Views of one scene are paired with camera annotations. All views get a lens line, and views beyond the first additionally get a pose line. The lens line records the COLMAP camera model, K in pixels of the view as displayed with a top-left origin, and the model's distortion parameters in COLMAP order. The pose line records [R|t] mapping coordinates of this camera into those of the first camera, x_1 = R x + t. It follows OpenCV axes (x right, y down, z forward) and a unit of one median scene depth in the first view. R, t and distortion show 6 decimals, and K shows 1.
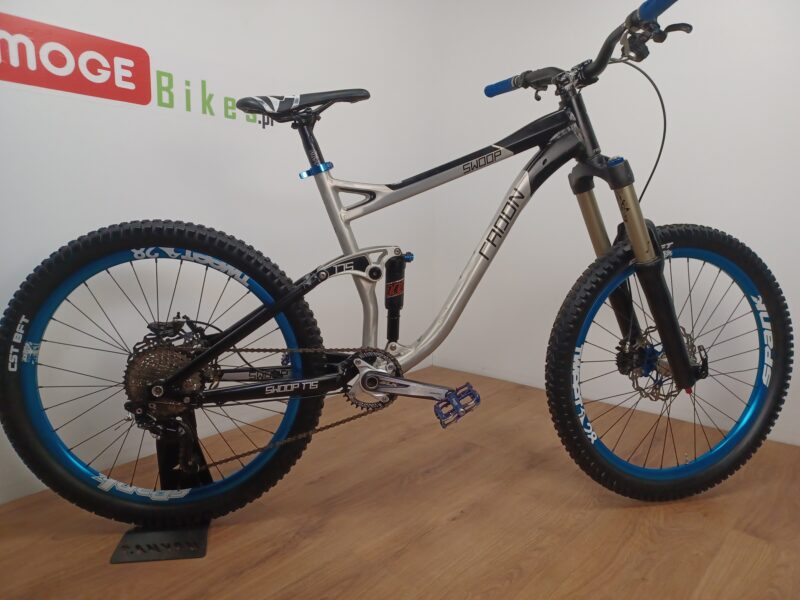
lens RADIAL K [[583.6, 0, 402.7], [0, 583.6, 303.1], [0, 0, 1]] dist [0.065067, -0.072957]
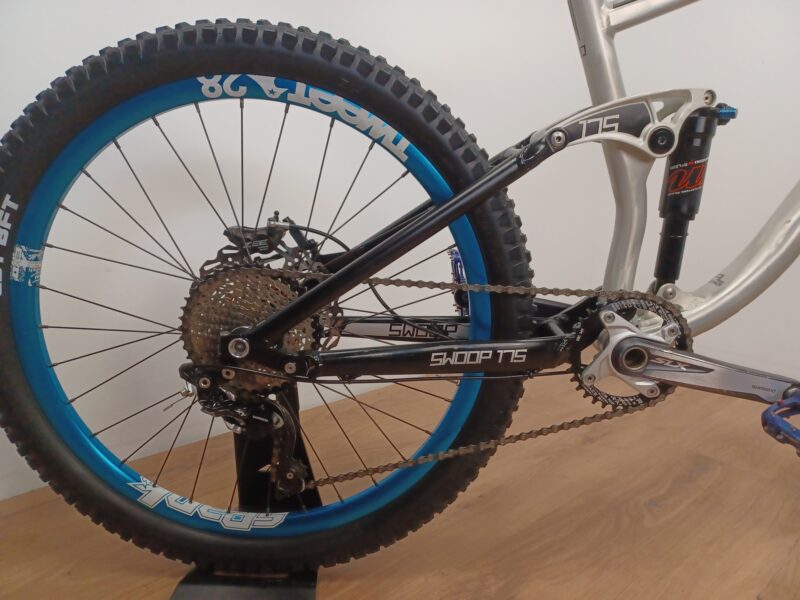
lens RADIAL K [[583.6, 0, 402.7], [0, 583.6, 303.1], [0, 0, 1]] dist [0.065067, -0.072957]
pose [[0.991146, 0.055634, -0.120562, -0.193324], [-0.047328, 0.996375, 0.070692, 0.060085], [0.124057, -0.064360, 0.990186, 0.463364]]
